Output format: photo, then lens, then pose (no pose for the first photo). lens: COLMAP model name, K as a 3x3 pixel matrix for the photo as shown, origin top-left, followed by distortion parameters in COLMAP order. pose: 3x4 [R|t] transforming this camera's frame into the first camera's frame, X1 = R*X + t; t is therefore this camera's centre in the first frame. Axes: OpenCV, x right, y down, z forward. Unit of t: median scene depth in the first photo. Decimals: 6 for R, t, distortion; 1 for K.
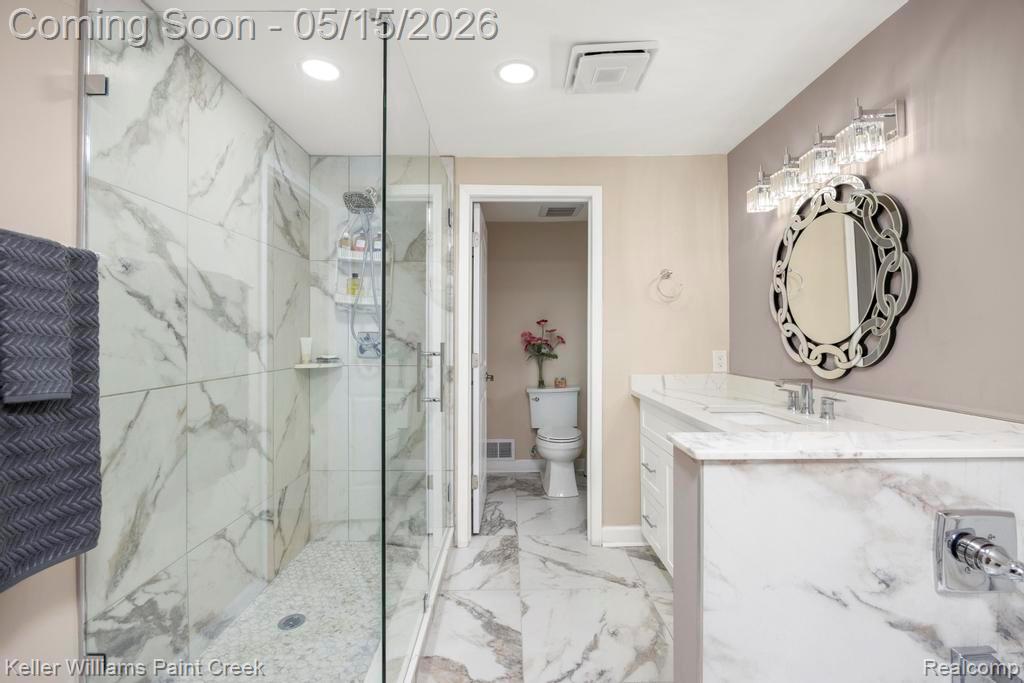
lens RADIAL K [[454.3, 0, 520.3], [0, 454.3, 335.5], [0, 0, 1]] dist [-0.011199, 0.000693]
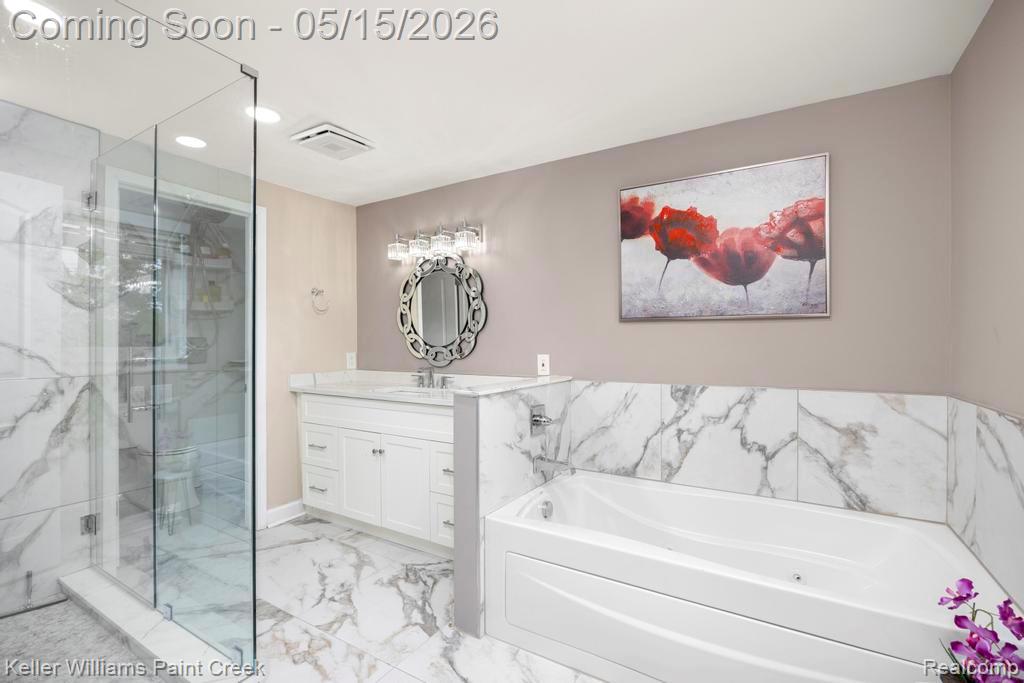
lens RADIAL K [[454.3, 0, 504.9], [0, 454.3, 342.8], [0, 0, 1]] dist [-0.011199, 0.000693]
pose [[0.534909, 0.001638, 0.844908, -0.662777], [-0.002769, 0.999996, -0.000186, 0.004806], [-0.844905, -0.002240, 0.534912, -0.145299]]
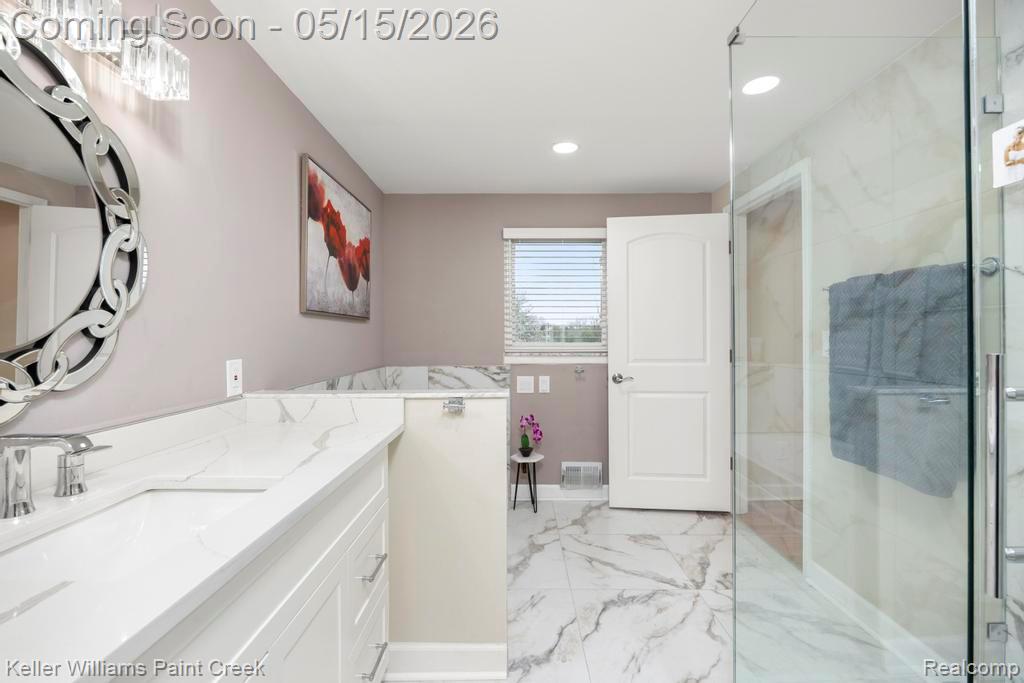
lens RADIAL K [[454.3, 0, 511.8], [0, 454.3, 337.3], [0, 0, 1]] dist [-0.011199, 0.000693]
pose [[-0.999640, 0.001012, 0.026795, 0.139818], [0.000906, 0.999992, -0.003967, 0.003494], [-0.026799, -0.003941, -0.999633, 1.440386]]
